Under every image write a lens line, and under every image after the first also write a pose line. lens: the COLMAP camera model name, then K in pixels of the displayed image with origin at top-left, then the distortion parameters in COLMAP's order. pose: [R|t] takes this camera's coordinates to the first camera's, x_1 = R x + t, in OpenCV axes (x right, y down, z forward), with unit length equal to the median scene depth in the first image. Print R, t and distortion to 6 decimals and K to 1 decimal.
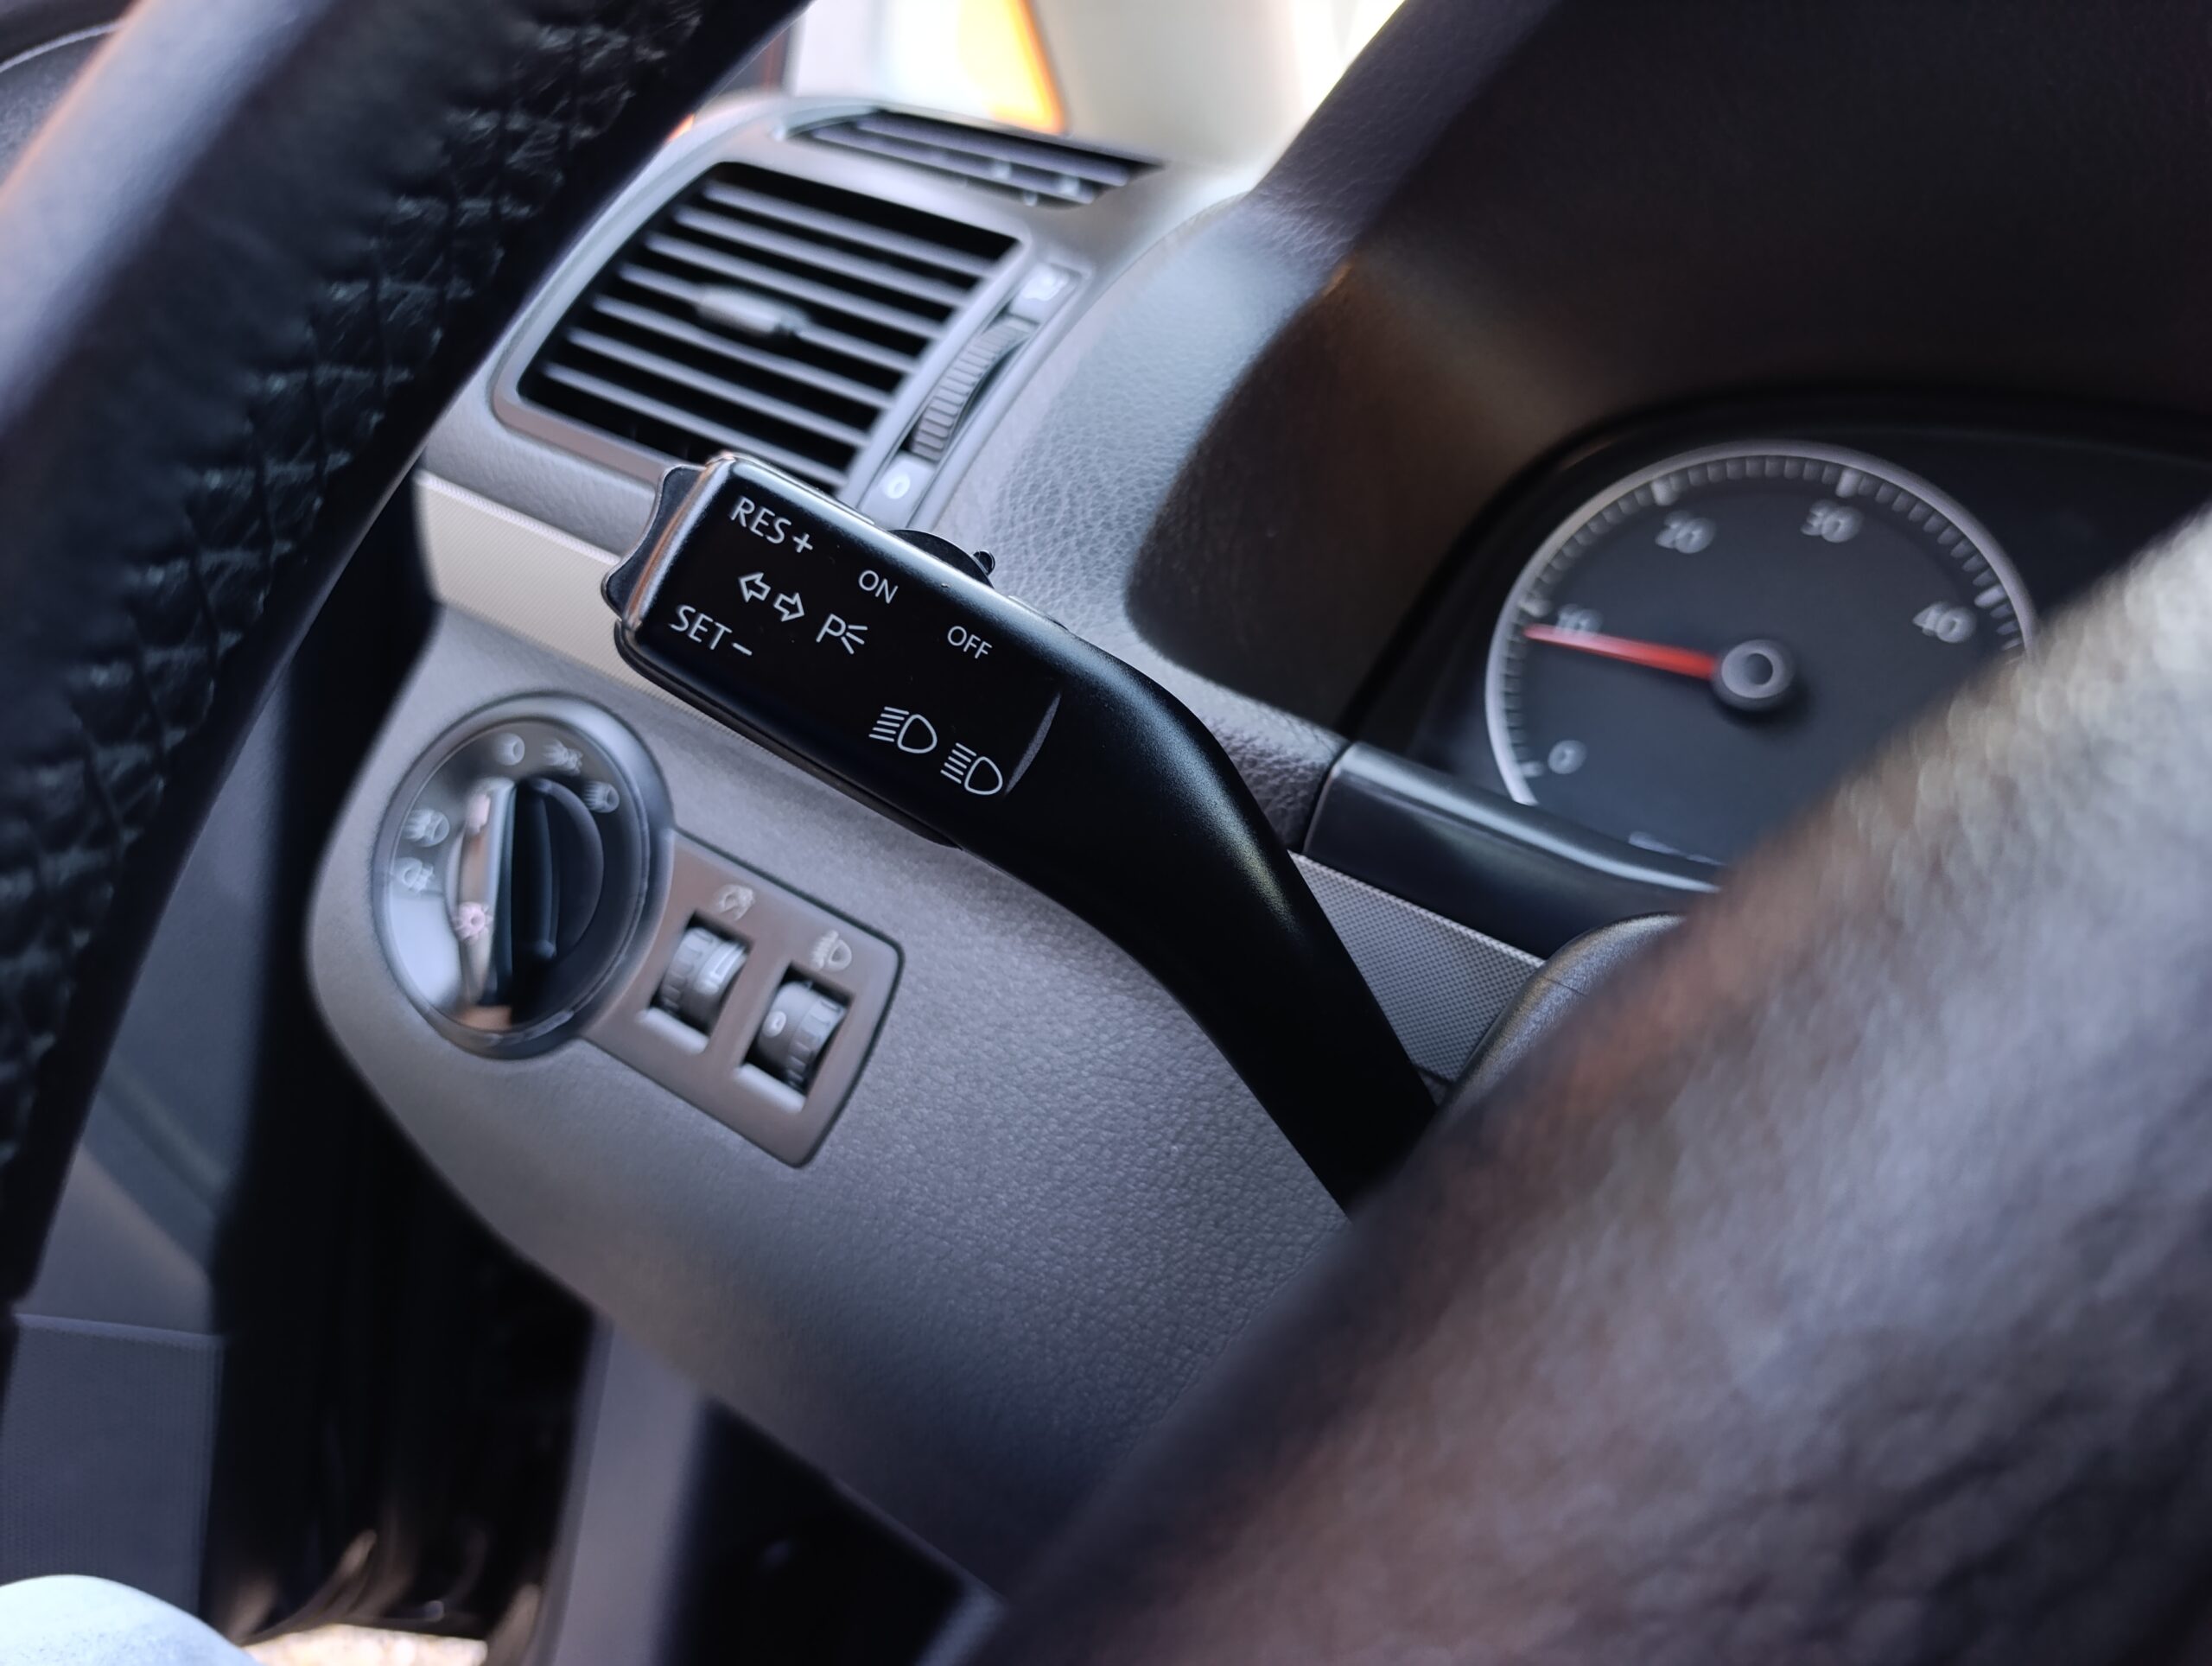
lens RADIAL K [[1496.0, 0, 1173.8], [0, 1496.0, 892.1], [0, 0, 1]] dist [0.000579, -0.001610]
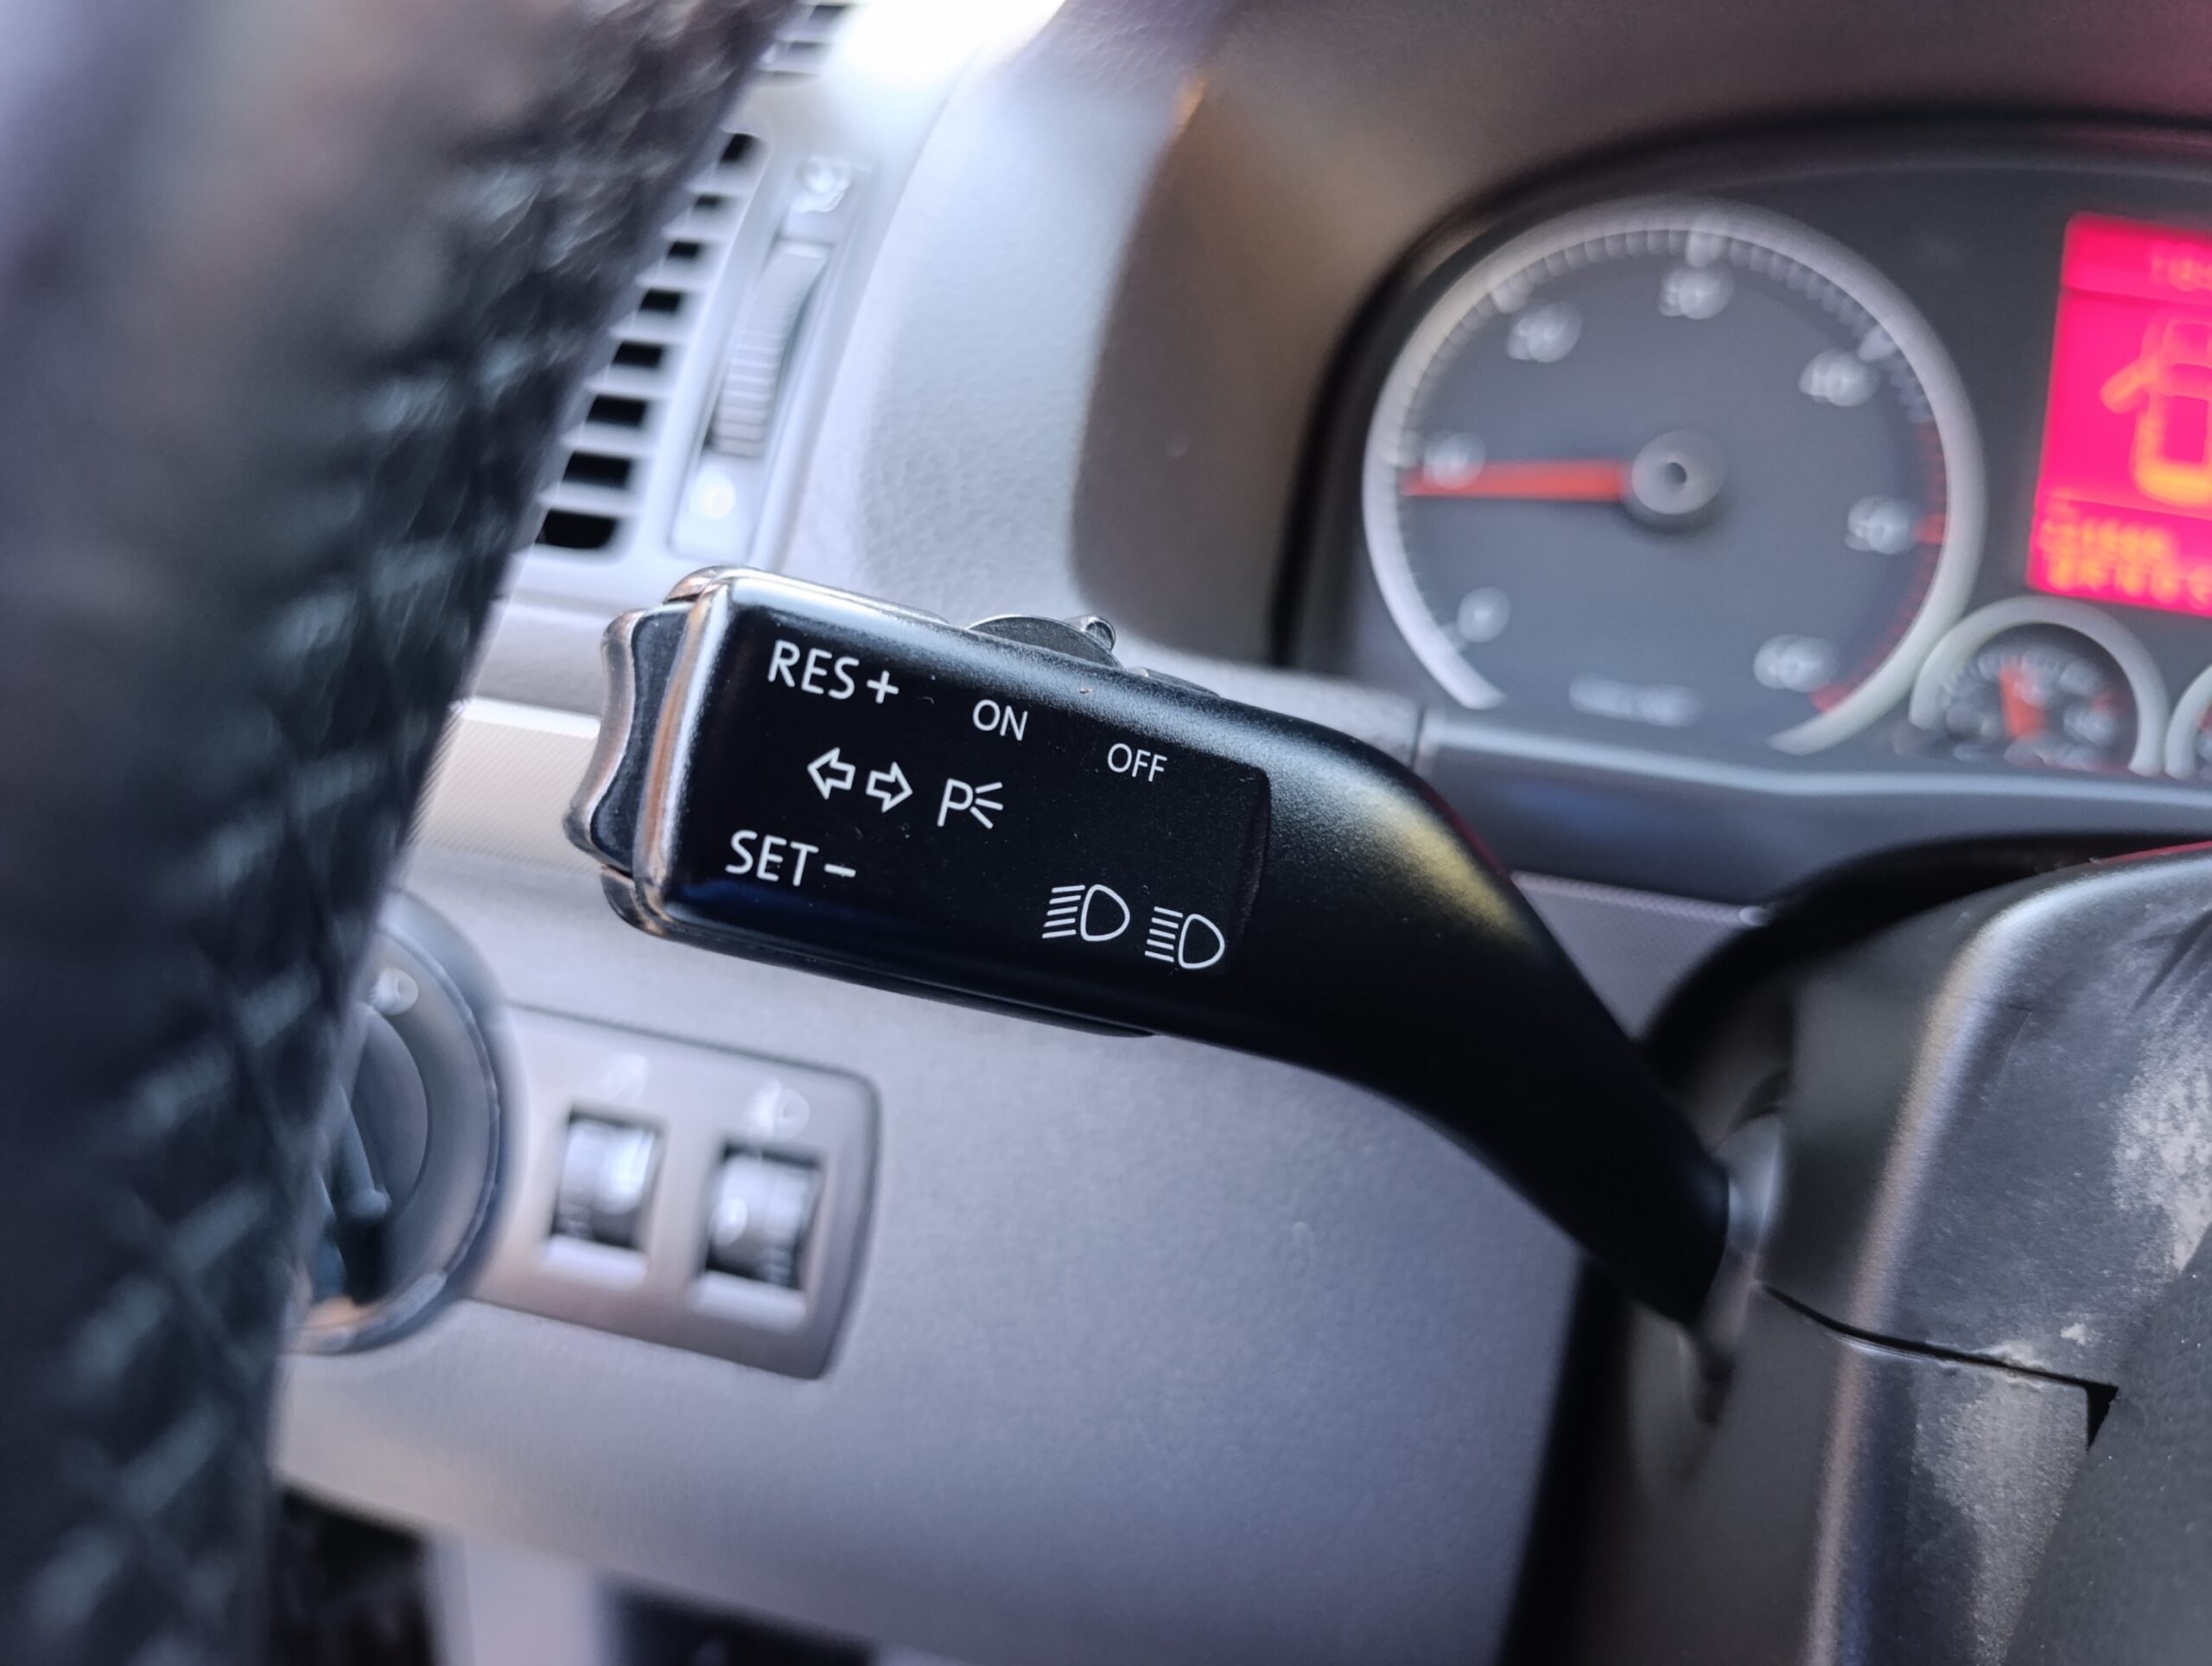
lens RADIAL K [[1512.9, 0, 1122.9], [0, 1512.9, 835.9], [0, 0, 1]] dist [0.058092, -0.125206]
pose [[0.943238, -0.265063, 0.200111, -0.295831], [0.250500, 0.963409, 0.095360, -0.205808], [-0.218065, -0.039819, 0.975122, 0.330088]]
